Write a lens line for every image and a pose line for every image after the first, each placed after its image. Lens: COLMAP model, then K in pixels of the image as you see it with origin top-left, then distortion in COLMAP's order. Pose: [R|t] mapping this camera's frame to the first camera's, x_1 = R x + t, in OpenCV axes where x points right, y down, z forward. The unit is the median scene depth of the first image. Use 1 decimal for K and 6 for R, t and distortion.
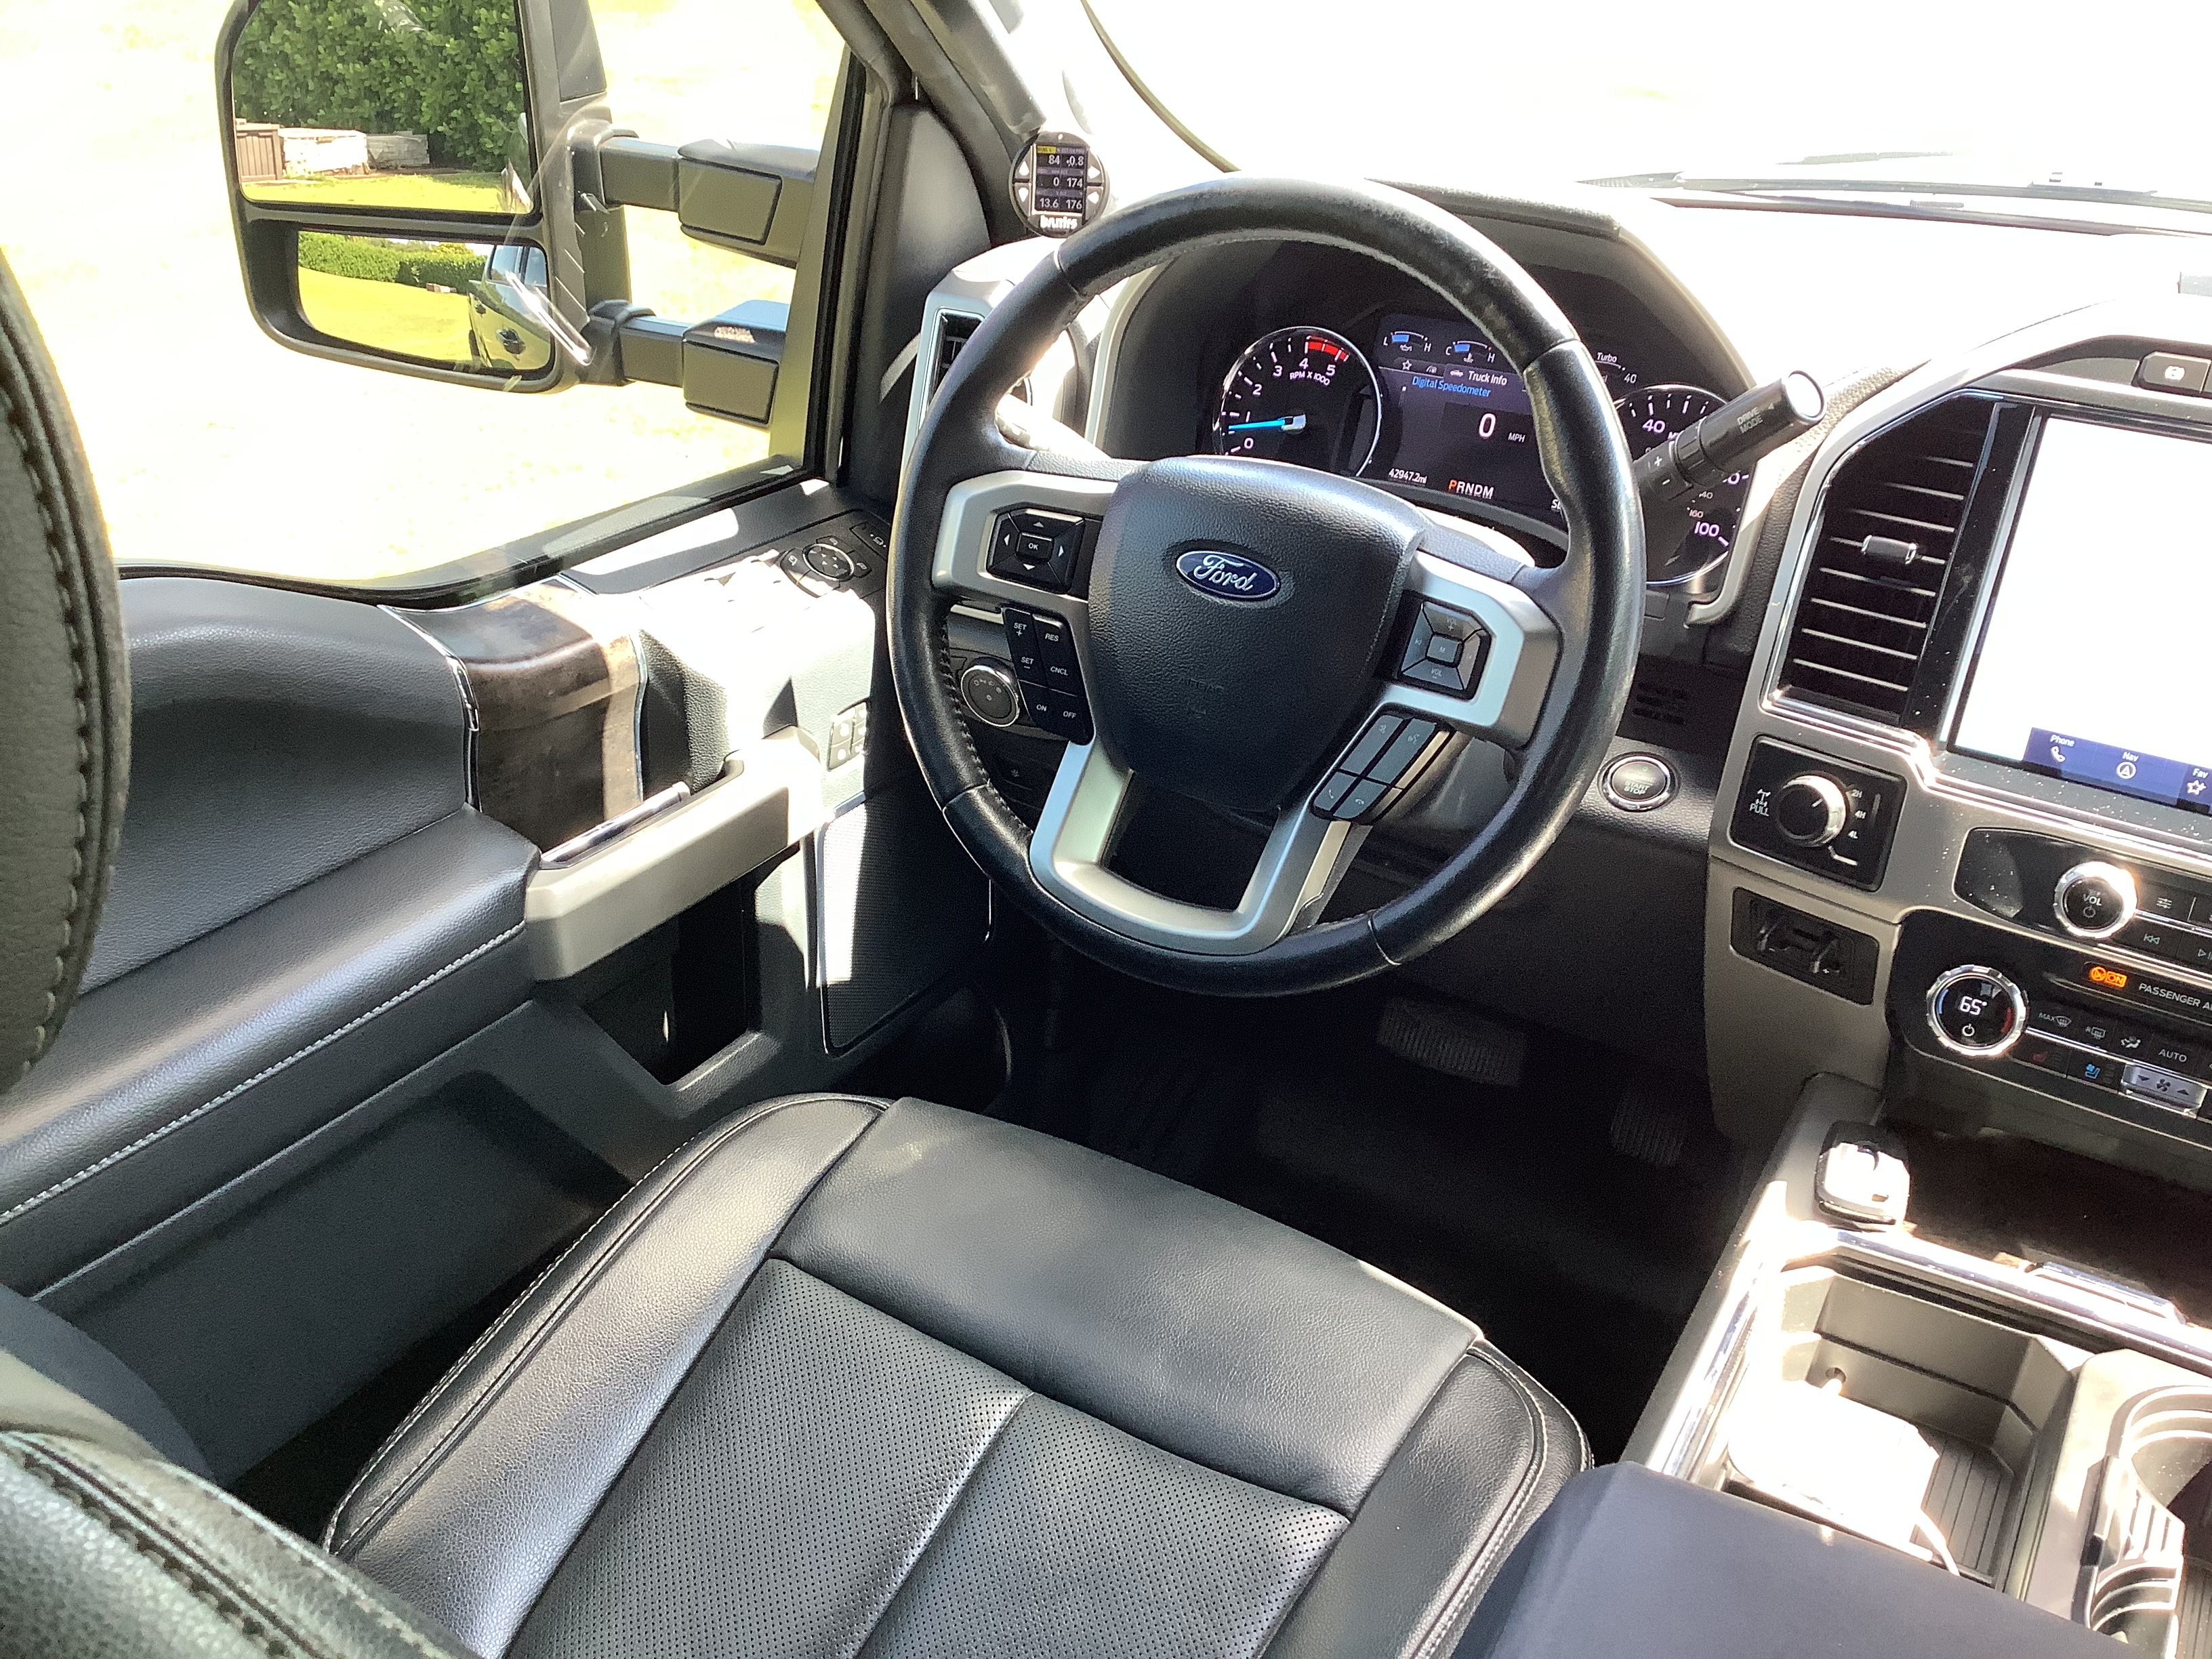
lens RADIAL K [[1982.0, 0, 1122.2], [0, 1982.0, 840.9], [0, 0, 1]] dist [0.115002, -0.211691]
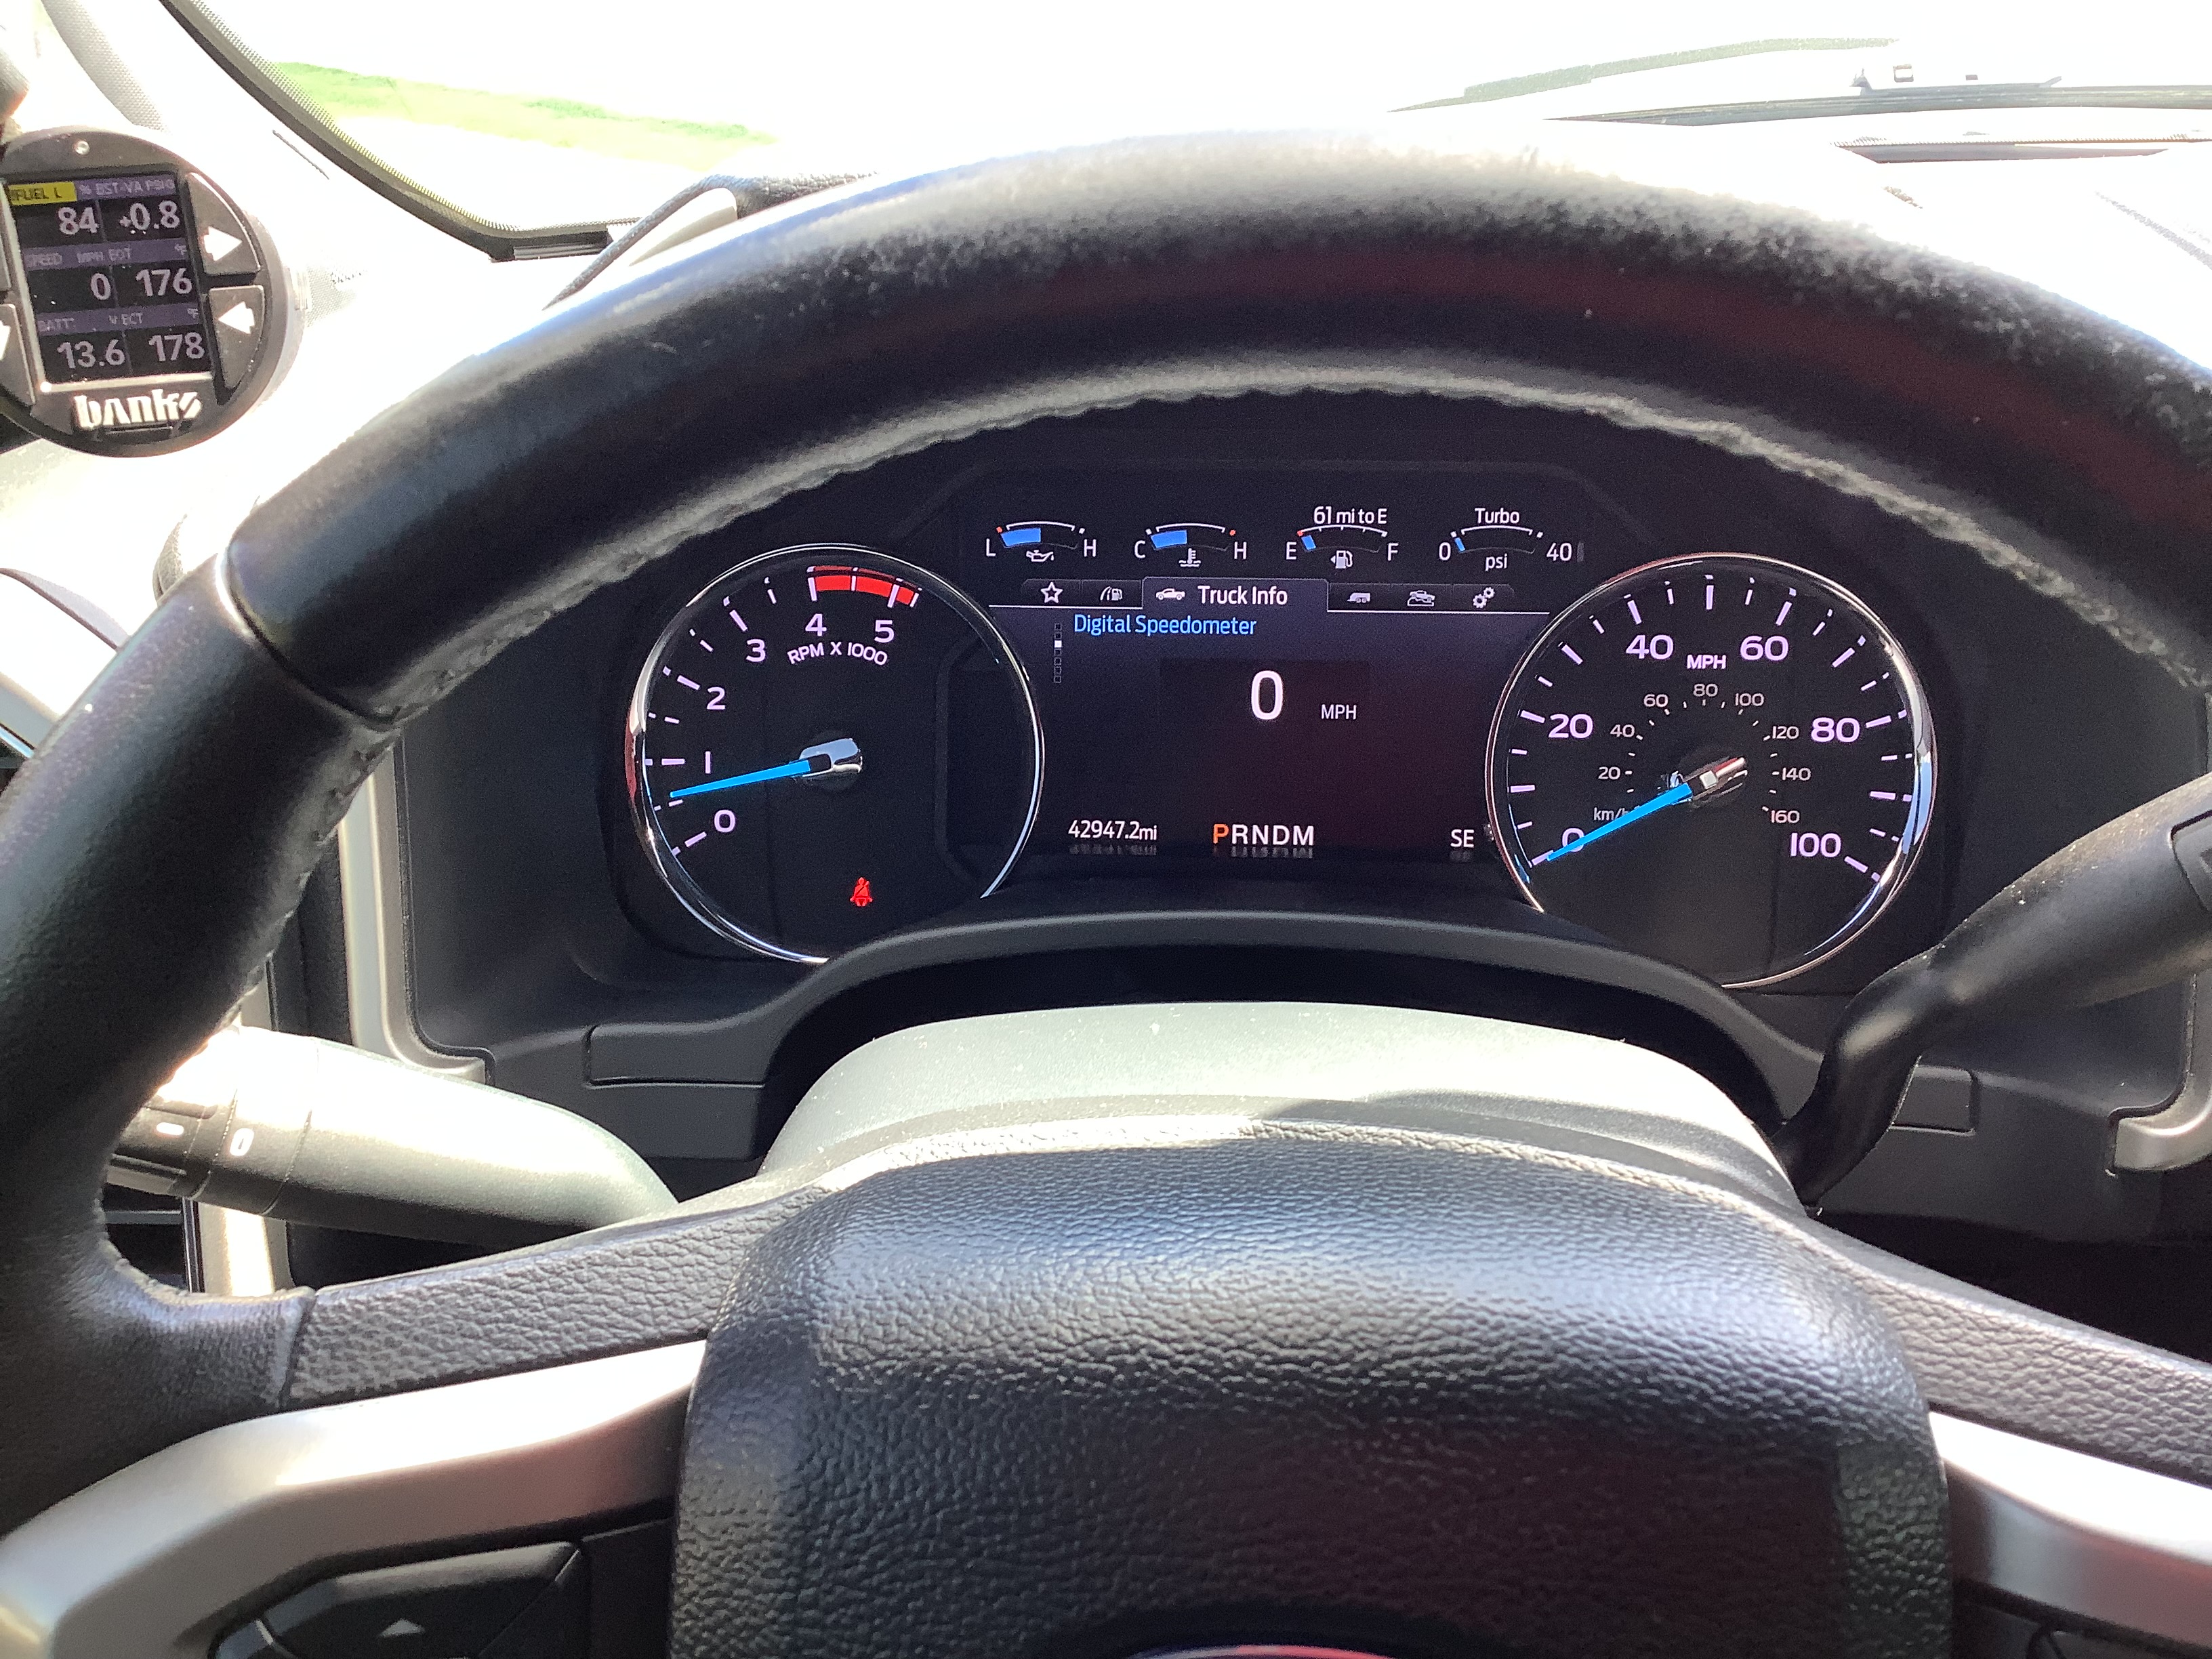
lens RADIAL K [[1982.0, 0, 1122.2], [0, 1982.0, 840.9], [0, 0, 1]] dist [0.115002, -0.211691]
pose [[0.889537, -0.233717, 0.392556, -0.039183], [0.240240, 0.970145, 0.033212, -0.244710], [-0.388599, 0.064765, 0.919128, 0.737284]]
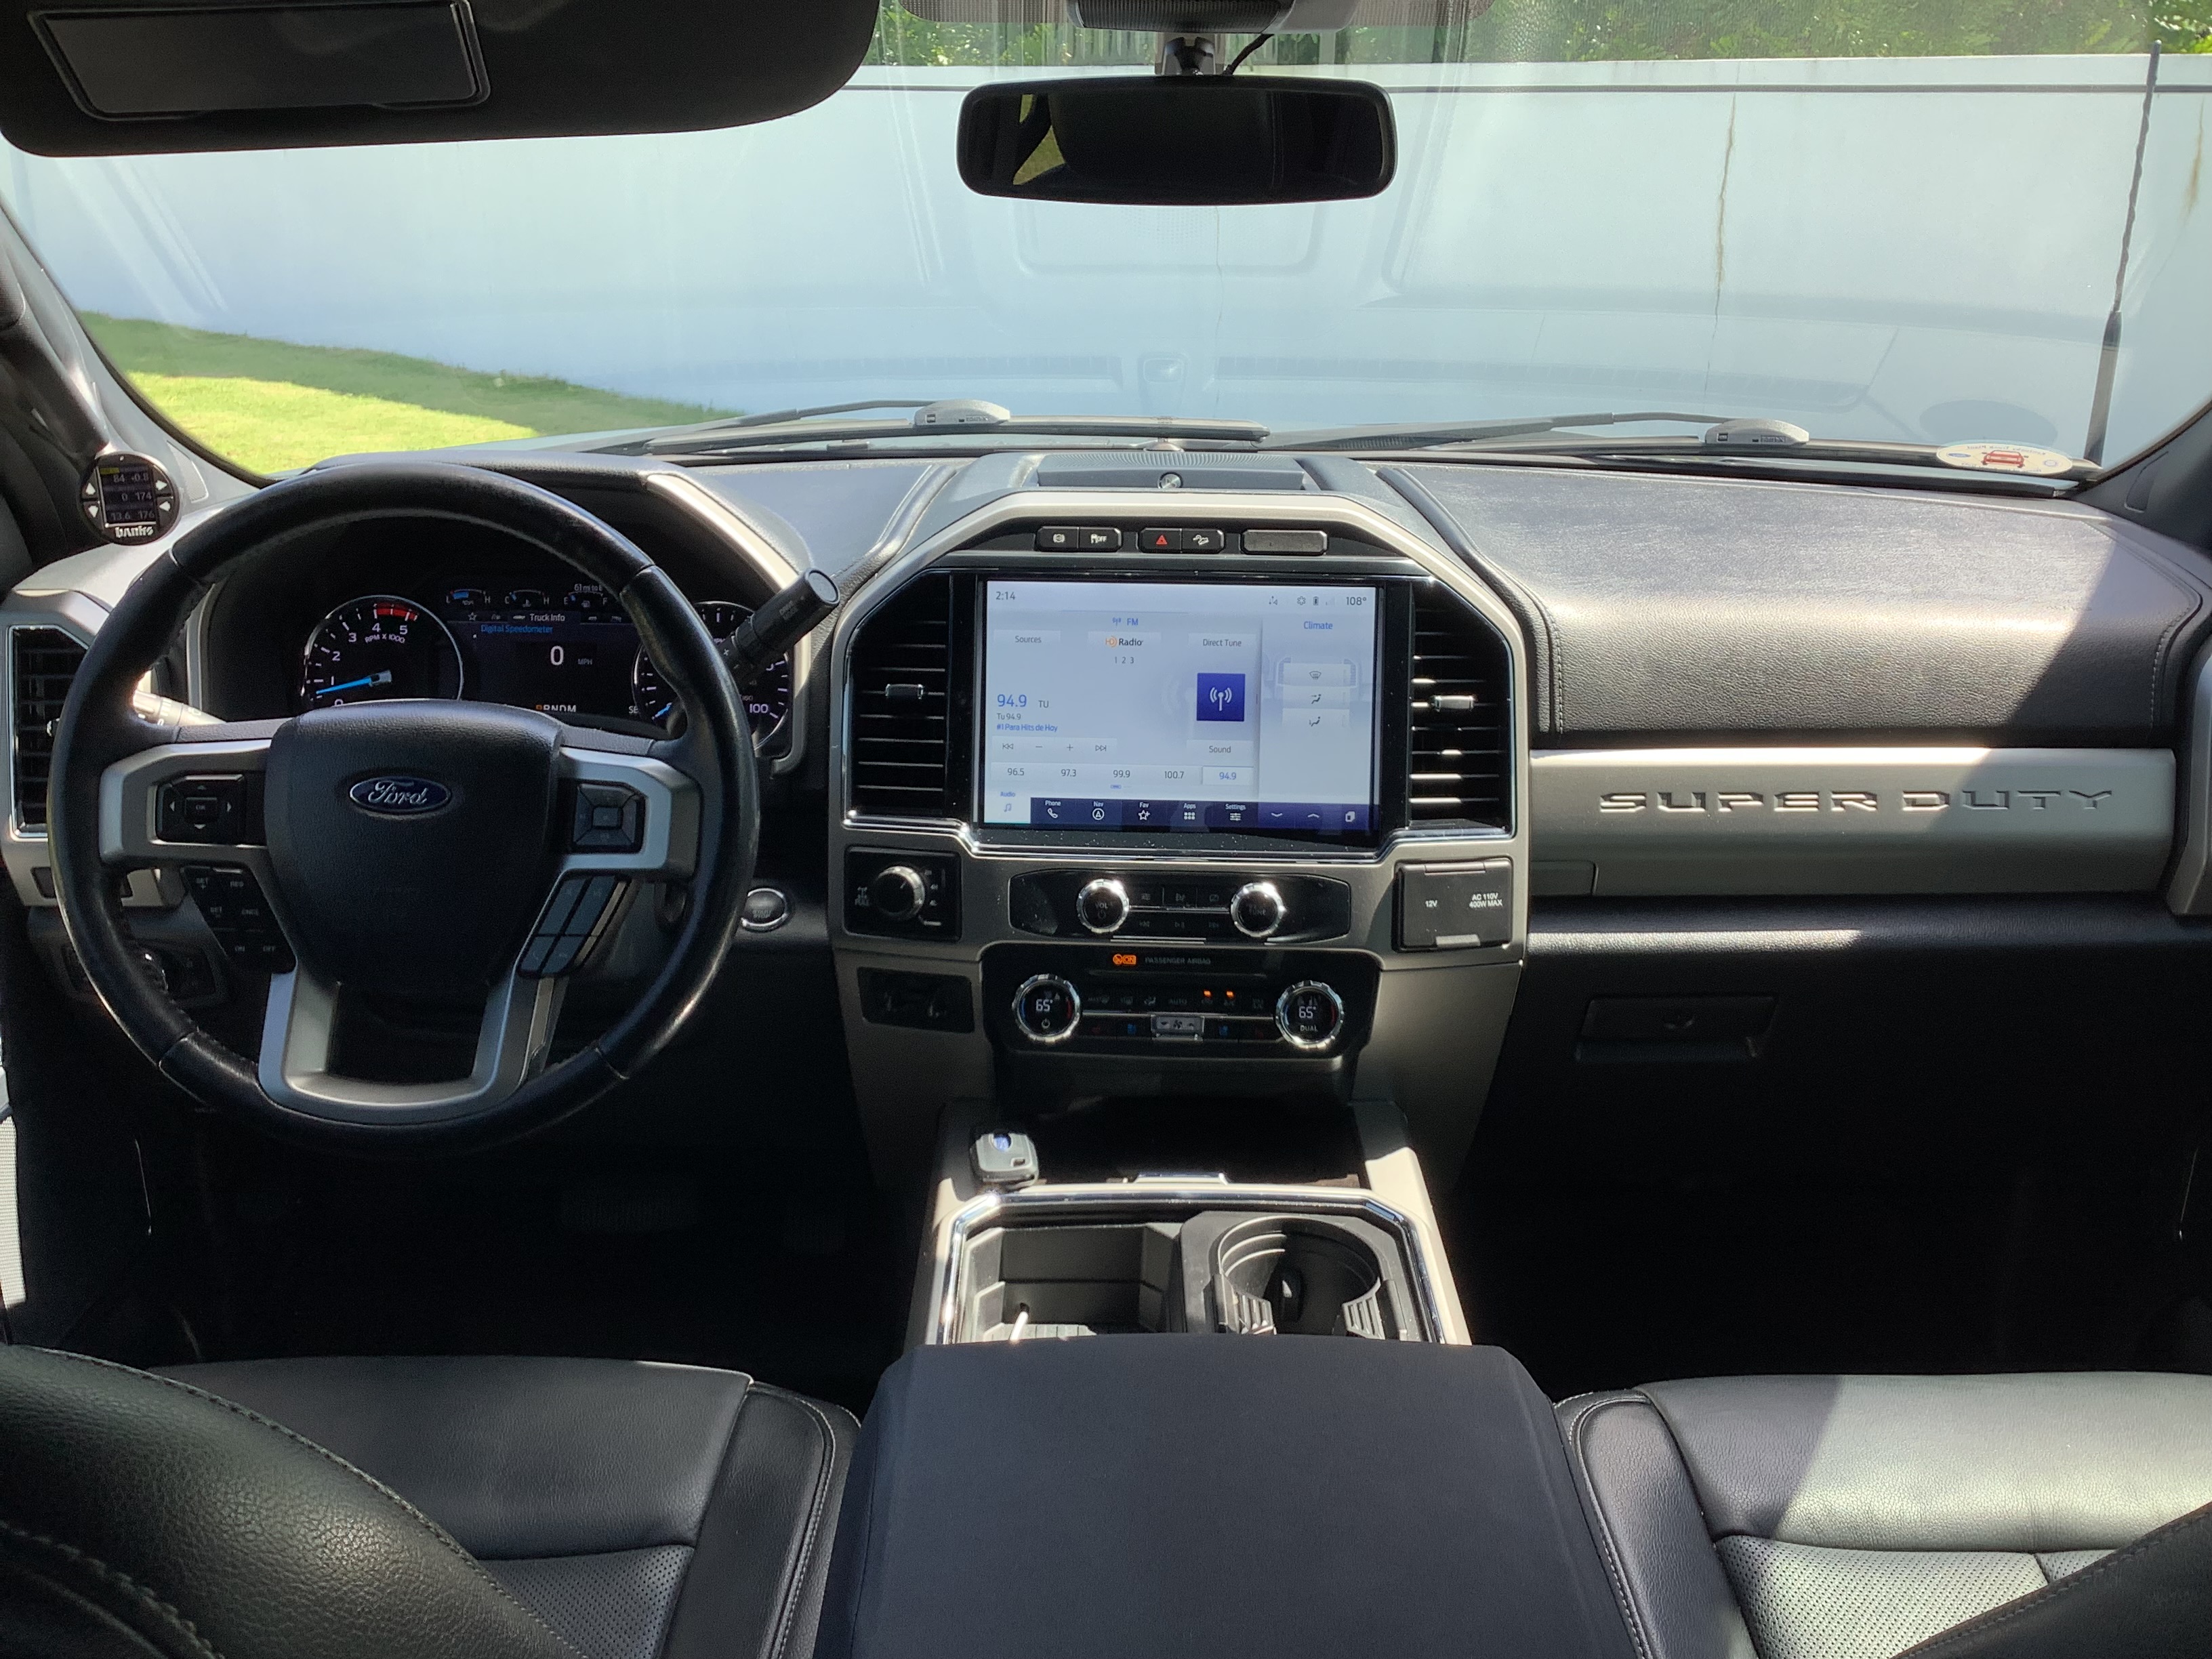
lens RADIAL K [[2021.5, 0, 1120.3], [0, 2021.5, 831.3], [0, 0, 1]] dist [0.112625, -0.206622]
pose [[0.857405, -0.189993, 0.478288, -0.156946], [0.252691, 0.965038, -0.069640, 0.074395], [-0.448335, 0.180569, 0.875437, -0.228381]]
